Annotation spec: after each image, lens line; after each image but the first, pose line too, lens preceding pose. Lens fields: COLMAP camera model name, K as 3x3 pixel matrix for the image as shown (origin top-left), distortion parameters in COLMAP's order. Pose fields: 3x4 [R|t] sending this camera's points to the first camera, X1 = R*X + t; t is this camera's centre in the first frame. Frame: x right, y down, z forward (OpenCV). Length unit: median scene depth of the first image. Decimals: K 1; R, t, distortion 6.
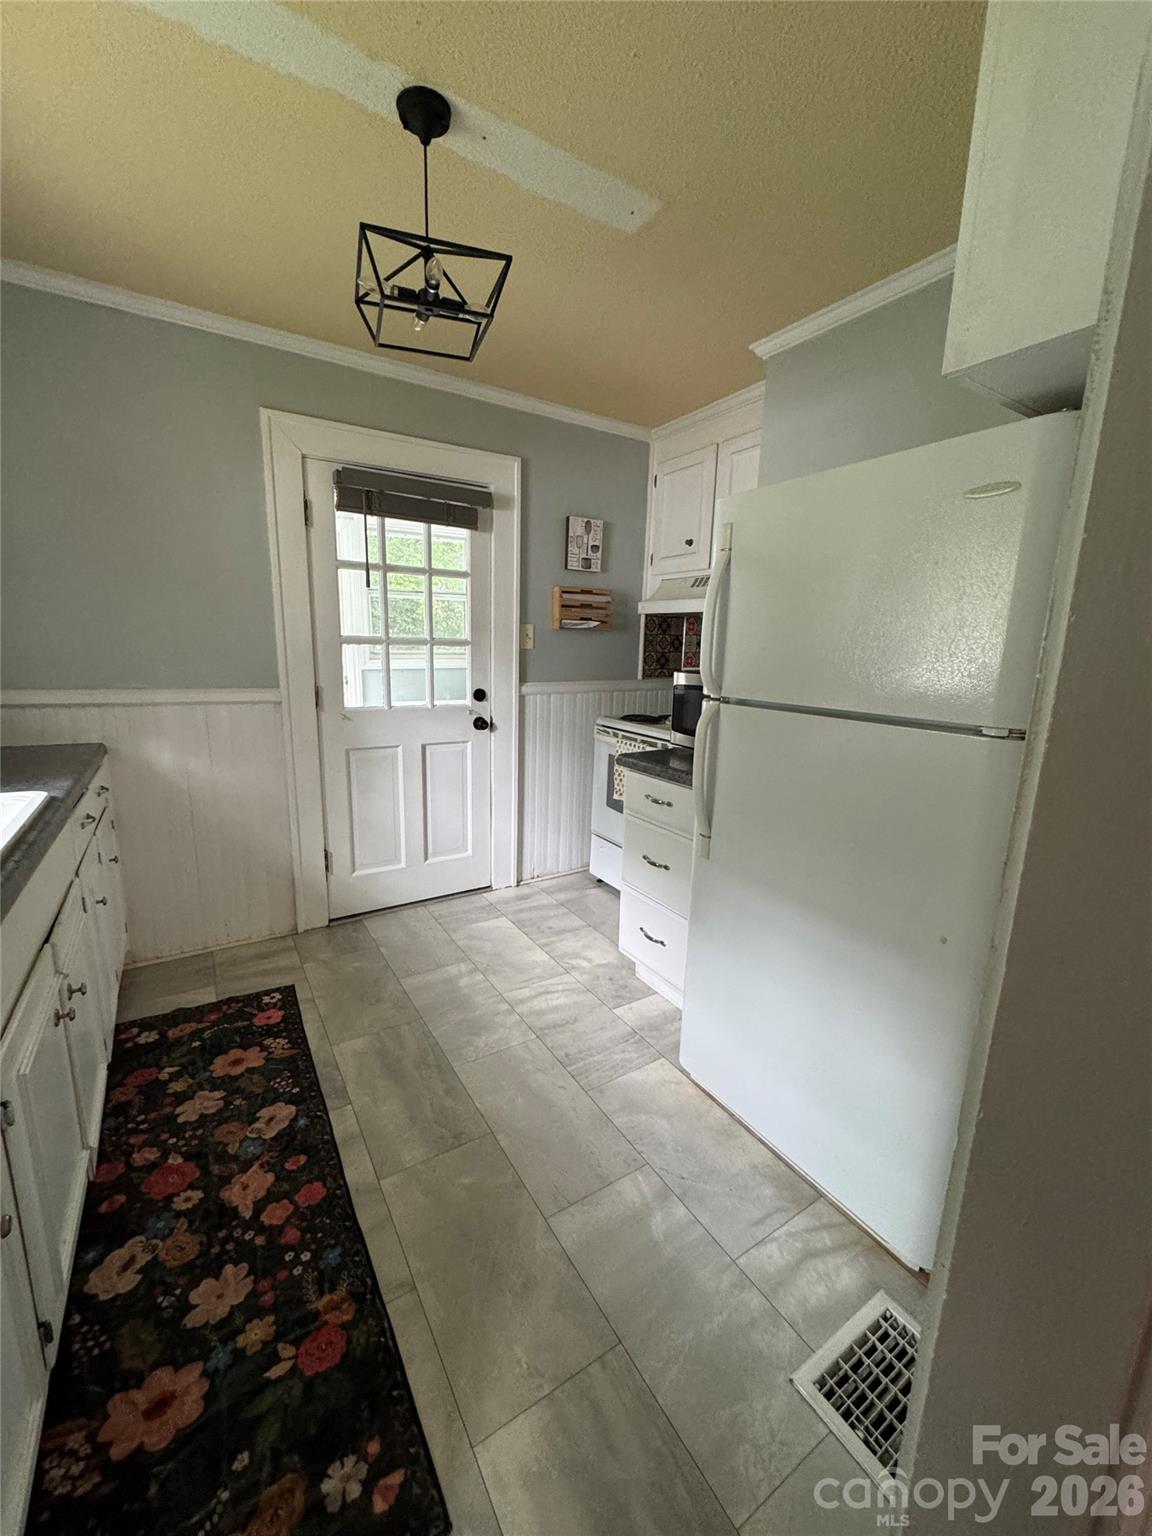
lens RADIAL K [[612.7, 0, 579.2], [0, 612.7, 767.5], [0, 0, 1]] dist [-0.000710, 0.000156]
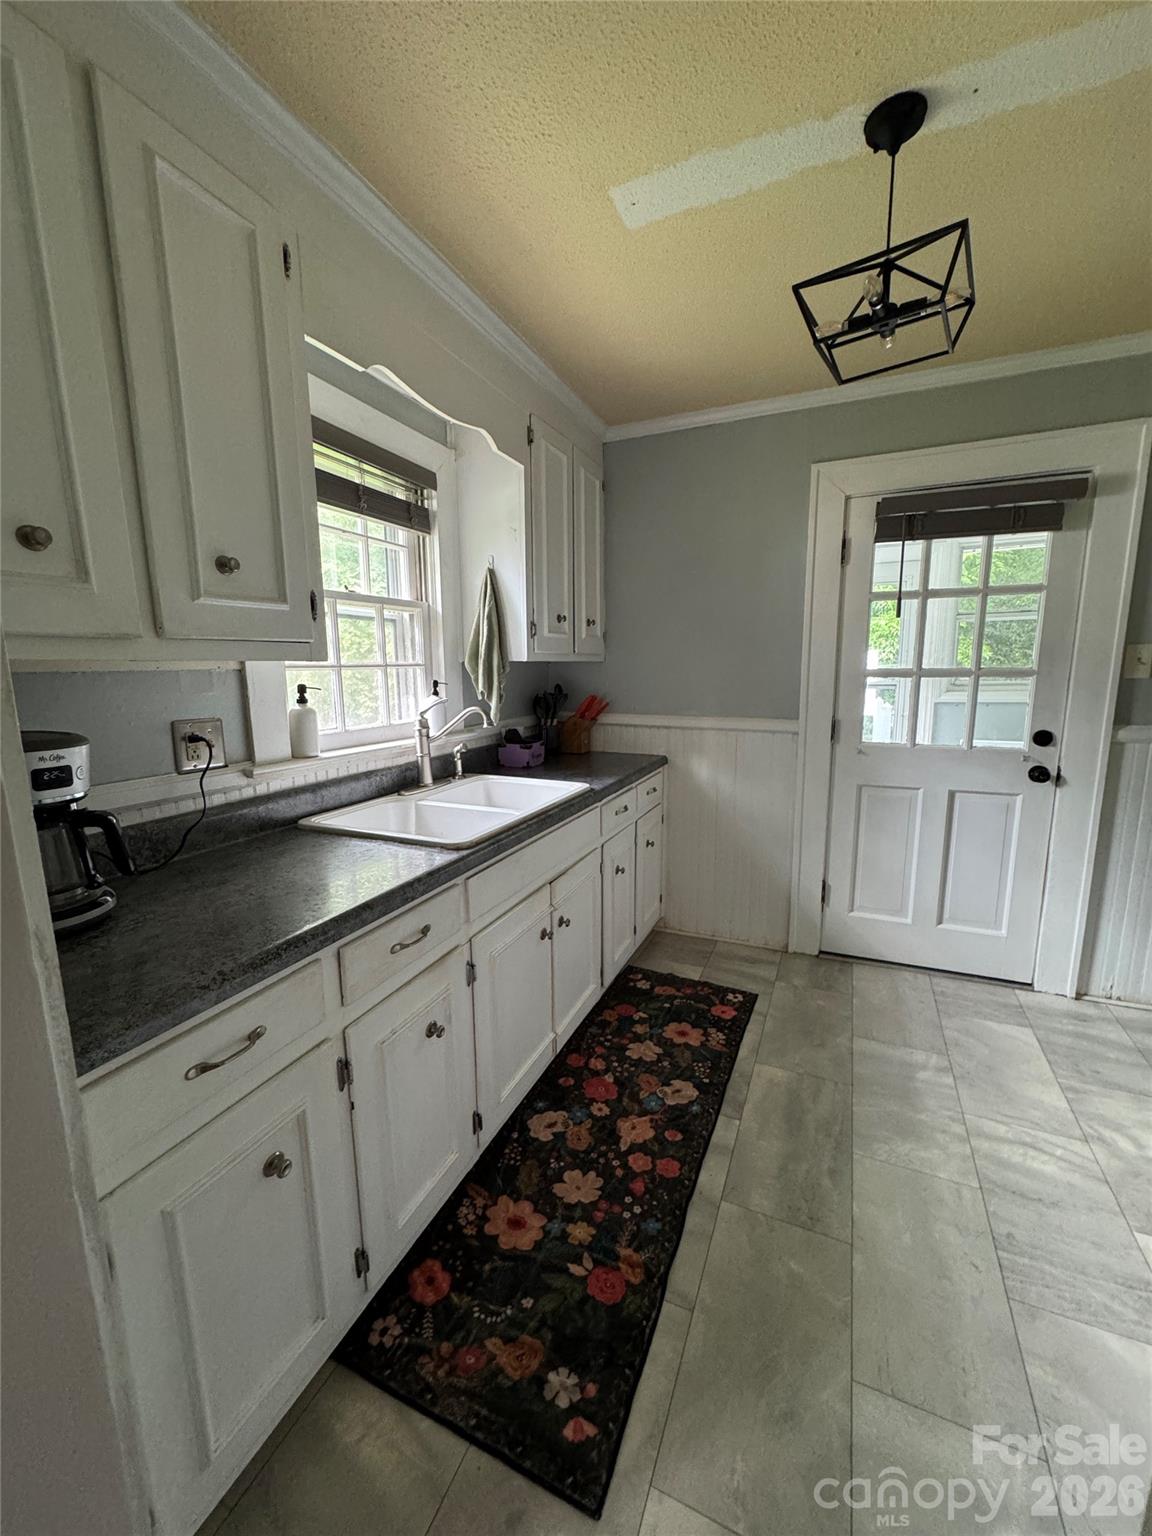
lens RADIAL K [[612.7, 0, 579.2], [0, 612.7, 767.5], [0, 0, 1]] dist [-0.000710, 0.000156]
pose [[0.556872, 0.103805, -0.824086, 0.233985], [-0.141789, 0.989477, 0.028826, -0.029664], [0.818407, 0.100794, 0.565730, 0.112378]]
